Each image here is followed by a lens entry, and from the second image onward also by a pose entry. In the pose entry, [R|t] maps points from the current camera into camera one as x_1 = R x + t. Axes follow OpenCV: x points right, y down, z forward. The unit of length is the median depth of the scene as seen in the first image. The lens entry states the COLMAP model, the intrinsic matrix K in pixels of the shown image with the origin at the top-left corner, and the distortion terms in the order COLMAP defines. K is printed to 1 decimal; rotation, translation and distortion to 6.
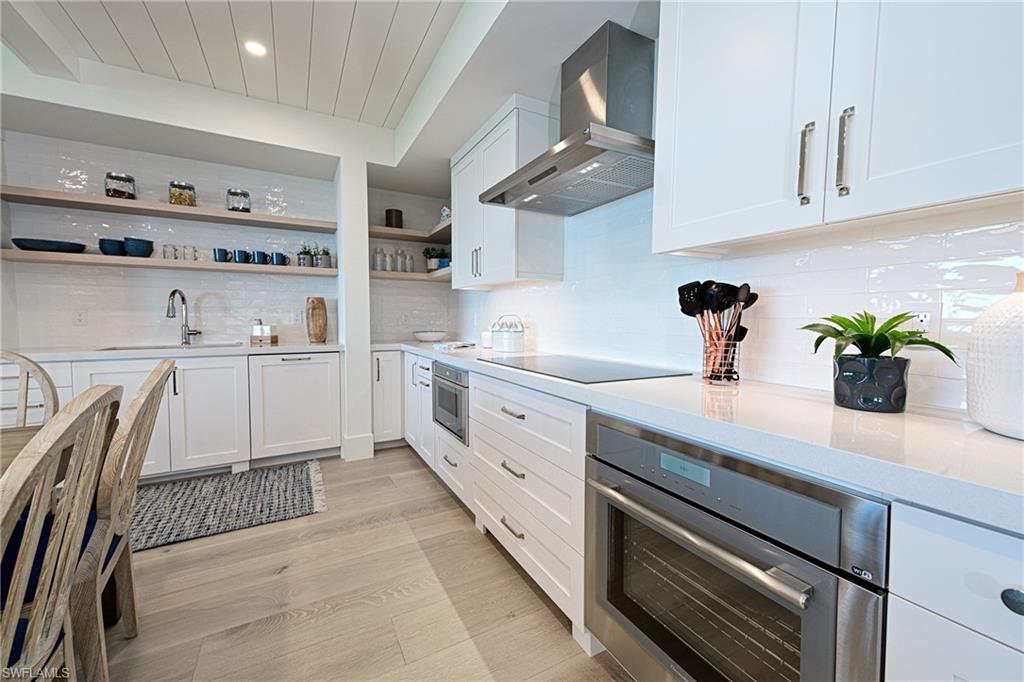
lens RADIAL K [[406.5, 0, 512.0], [0, 406.5, 341.0], [0, 0, 1]] dist [0.021561, -0.000095]
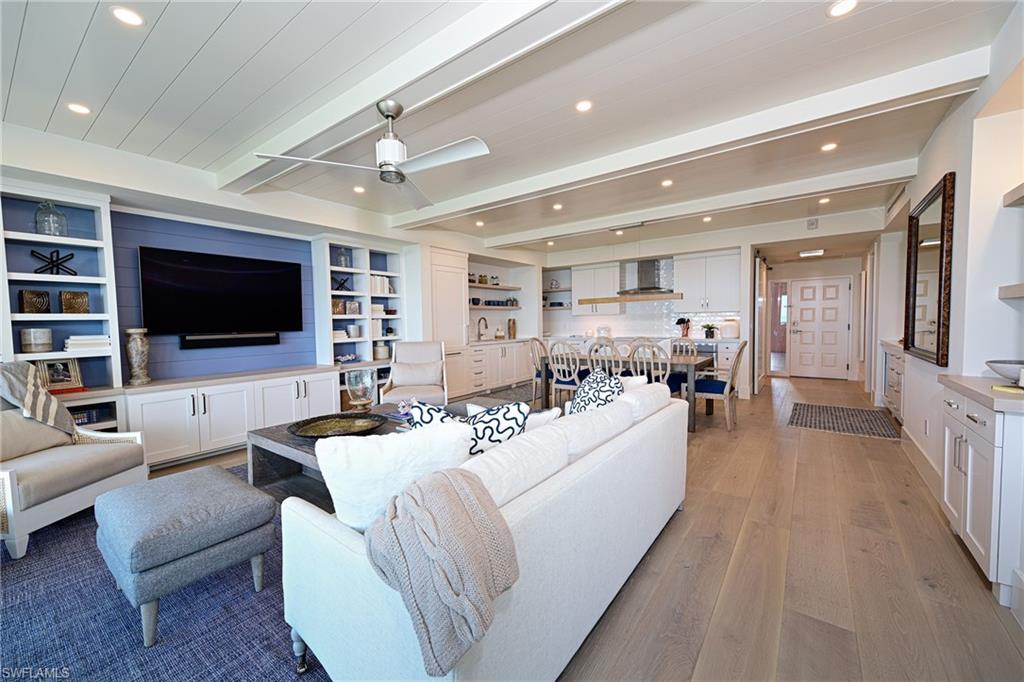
lens RADIAL K [[401.9, 0, 507.5], [0, 401.9, 338.8], [0, 0, 1]] dist [0.020930, -0.000196]
pose [[0.910377, -0.038468, 0.411988, -1.762274], [0.043736, 0.999037, -0.003363, 0.019023], [-0.411462, 0.021080, 0.911183, -1.327264]]
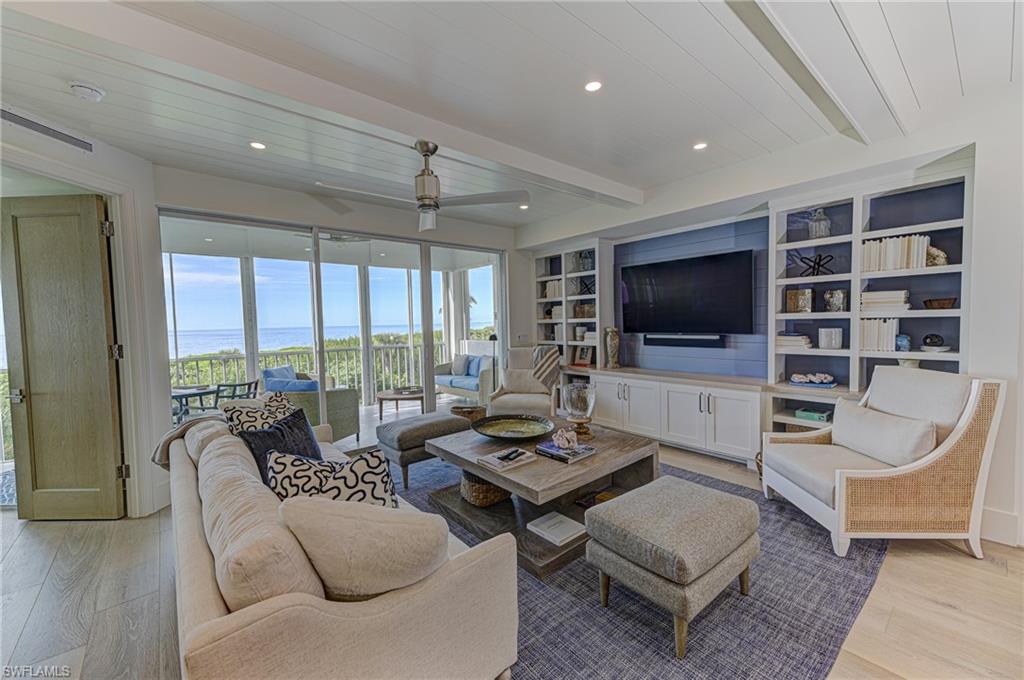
lens RADIAL K [[400.2, 0, 509.0], [0, 400.2, 339.6], [0, 0, 1]] dist [0.025647, -0.005461]
pose [[0.198827, 0.037300, -0.979325, -0.697698], [-0.029553, 0.999049, 0.032051, -0.058025], [0.979589, 0.022570, 0.199740, -0.501508]]
